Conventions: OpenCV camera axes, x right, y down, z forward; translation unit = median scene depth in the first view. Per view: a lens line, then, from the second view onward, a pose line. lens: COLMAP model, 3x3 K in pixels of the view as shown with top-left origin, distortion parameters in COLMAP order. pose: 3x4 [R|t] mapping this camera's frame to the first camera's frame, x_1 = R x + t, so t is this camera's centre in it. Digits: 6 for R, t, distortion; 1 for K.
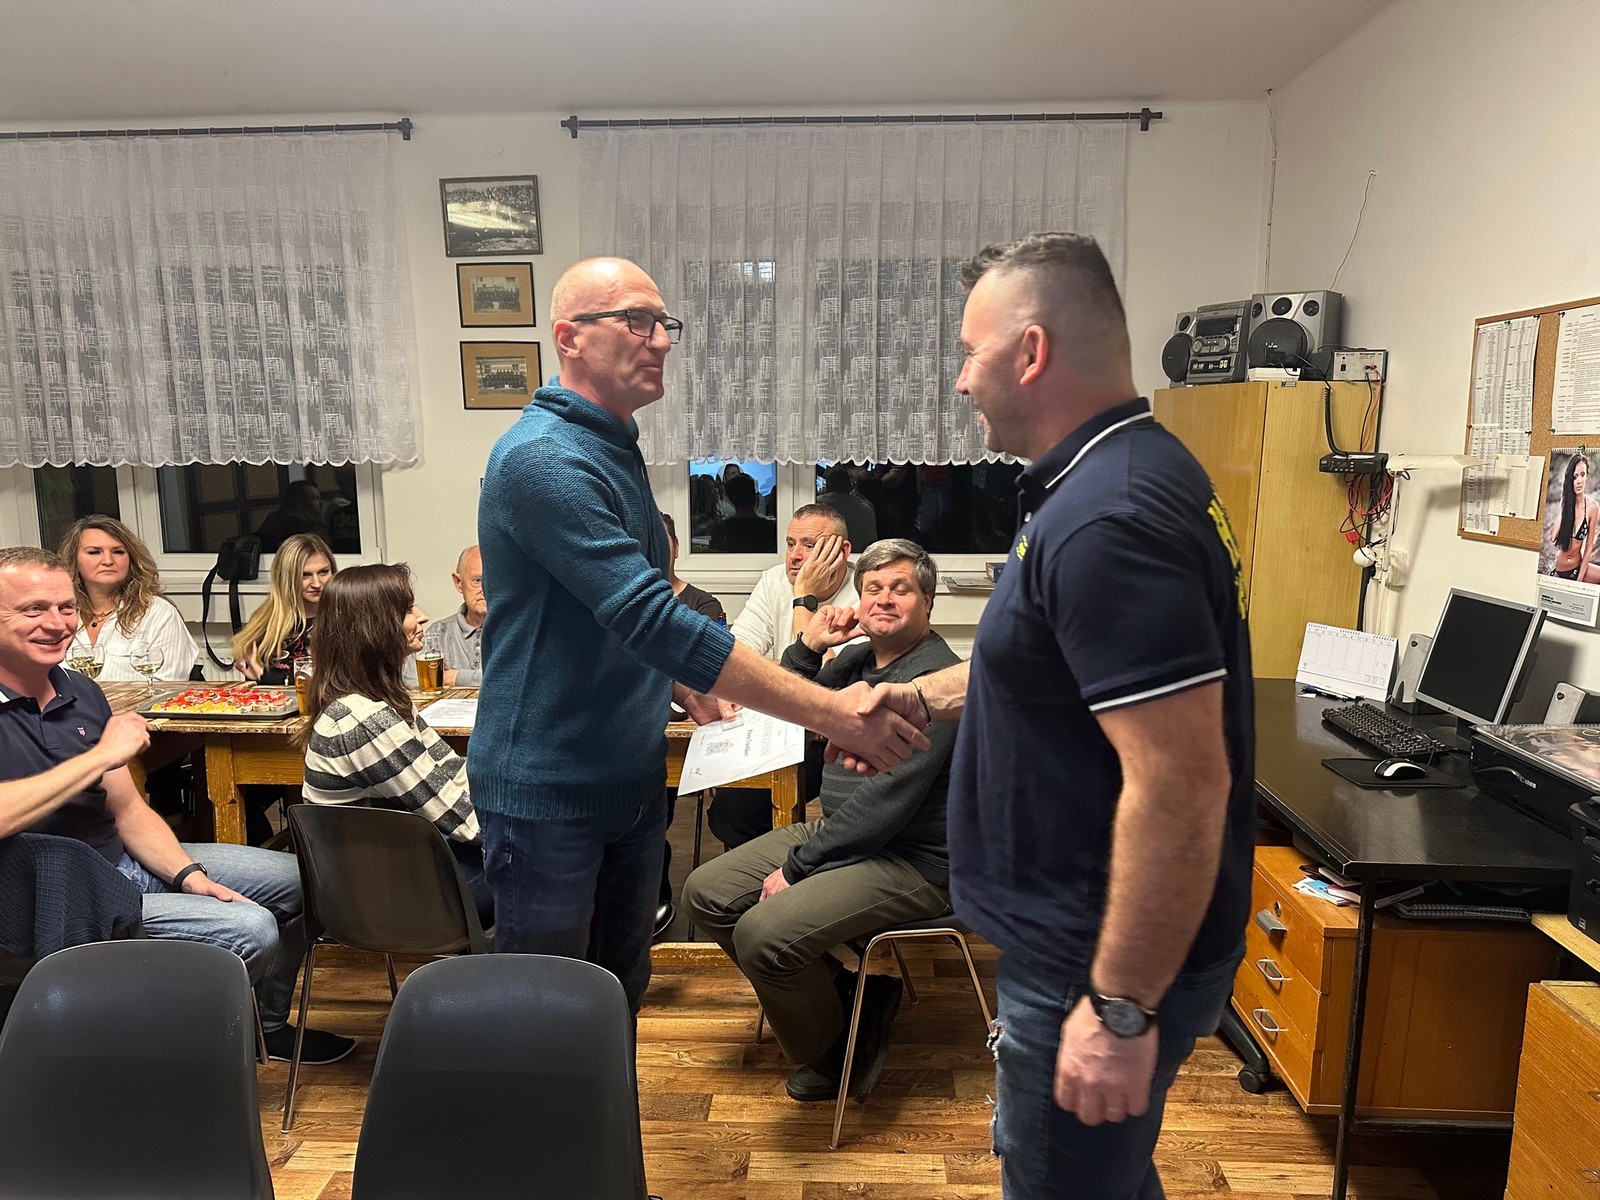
lens RADIAL K [[1102.5, 0, 796.3], [0, 1102.5, 611.7], [0, 0, 1]] dist [0.120586, -0.202024]
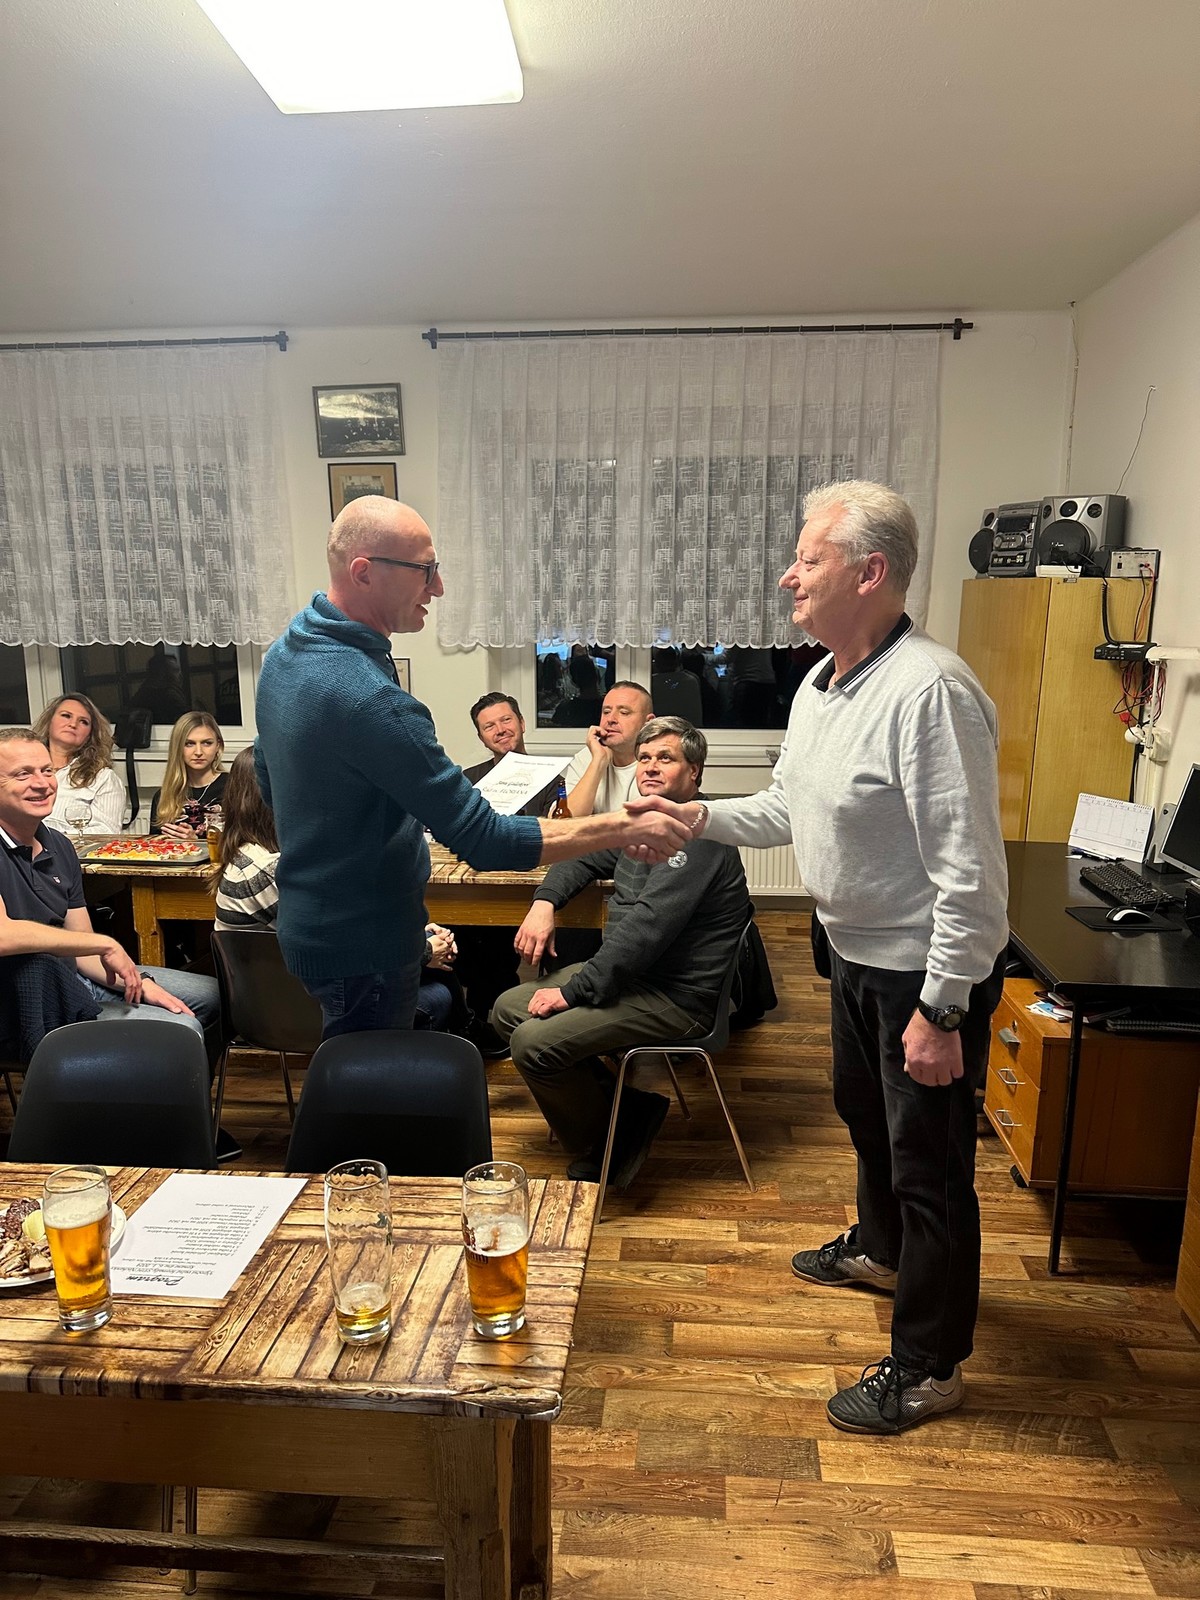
lens RADIAL K [[1108.0, 0, 602.1], [0, 1108.0, 825.7], [0, 0, 1]] dist [0.110927, -0.191082]
pose [[0.999238, 0.009911, -0.037750, 0.013374], [-0.008519, 0.999284, 0.036860, 0.003484], [0.038088, -0.036511, 0.998607, -0.114115]]
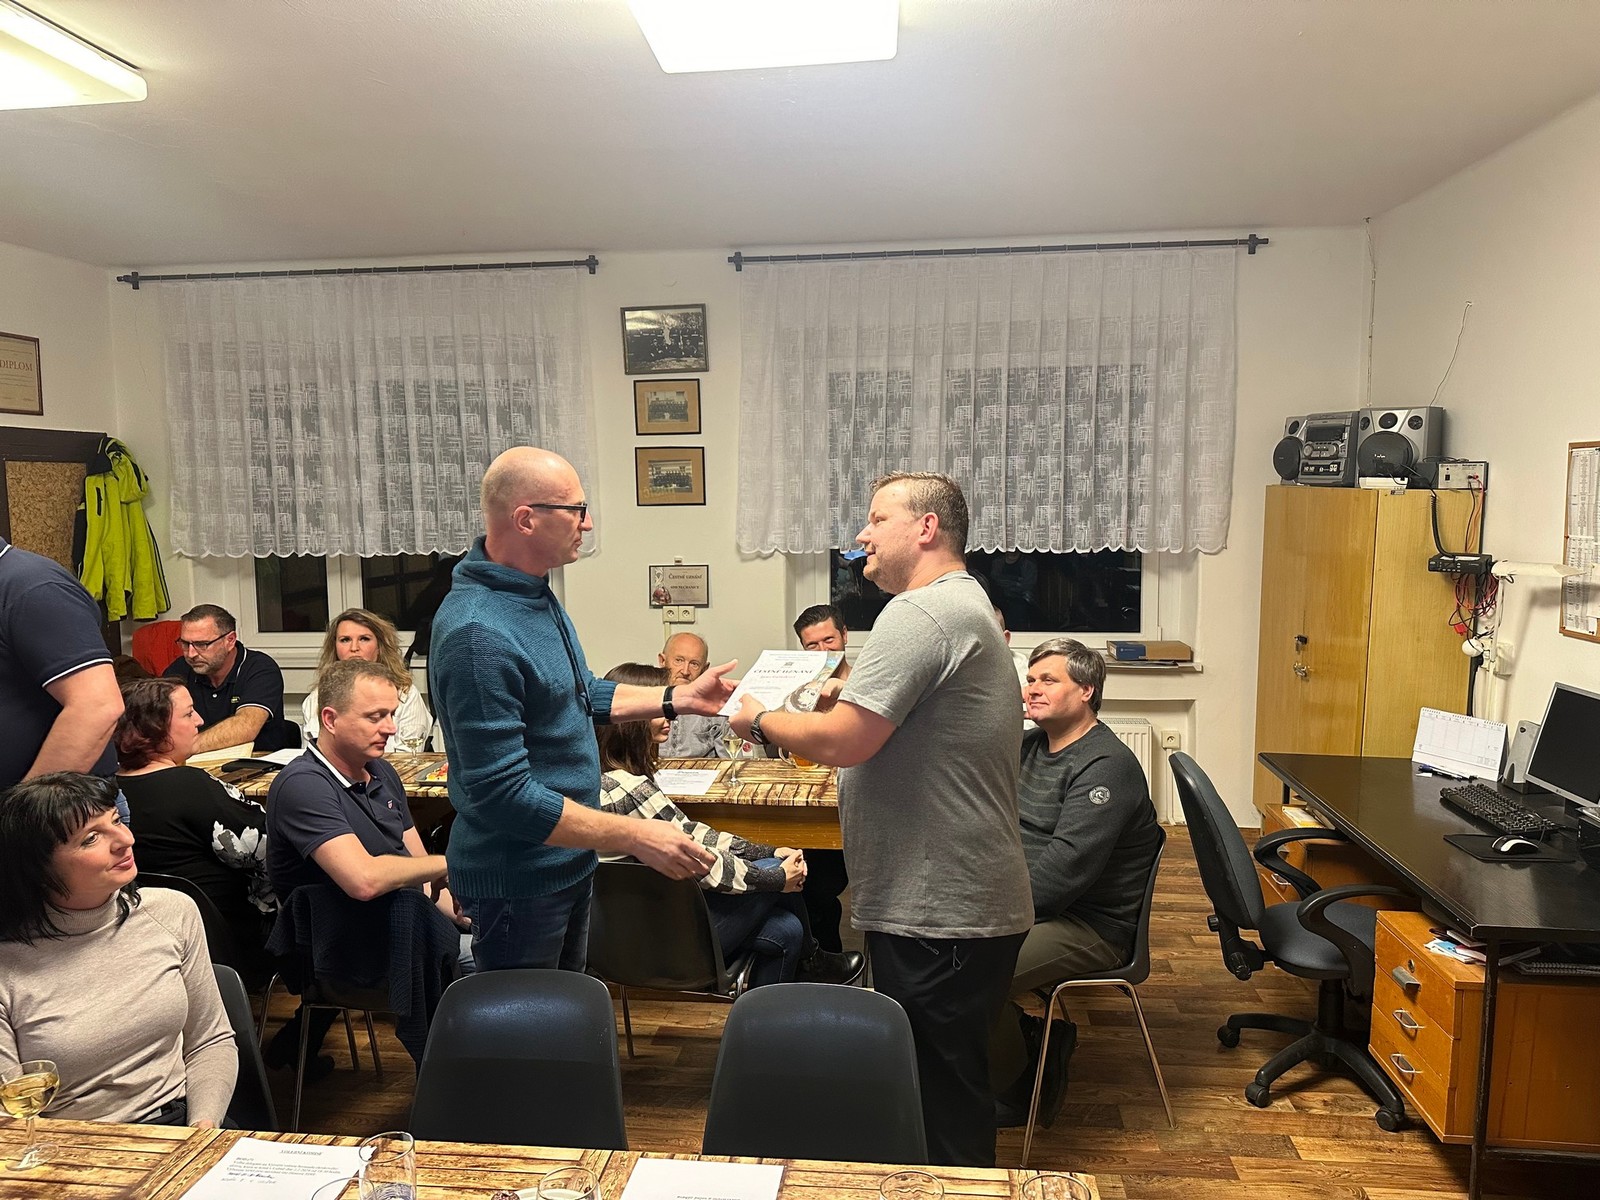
lens RADIAL K [[1111.9, 0, 800.0], [0, 1111.9, 600.0], [0, 0, 1]] dist [0.106746, -0.145123]
pose [[0.998336, -0.000160, -0.057656, -0.069649], [-0.003082, 0.998418, -0.056141, -0.023714], [0.057574, 0.056225, 0.996757, -0.117932]]
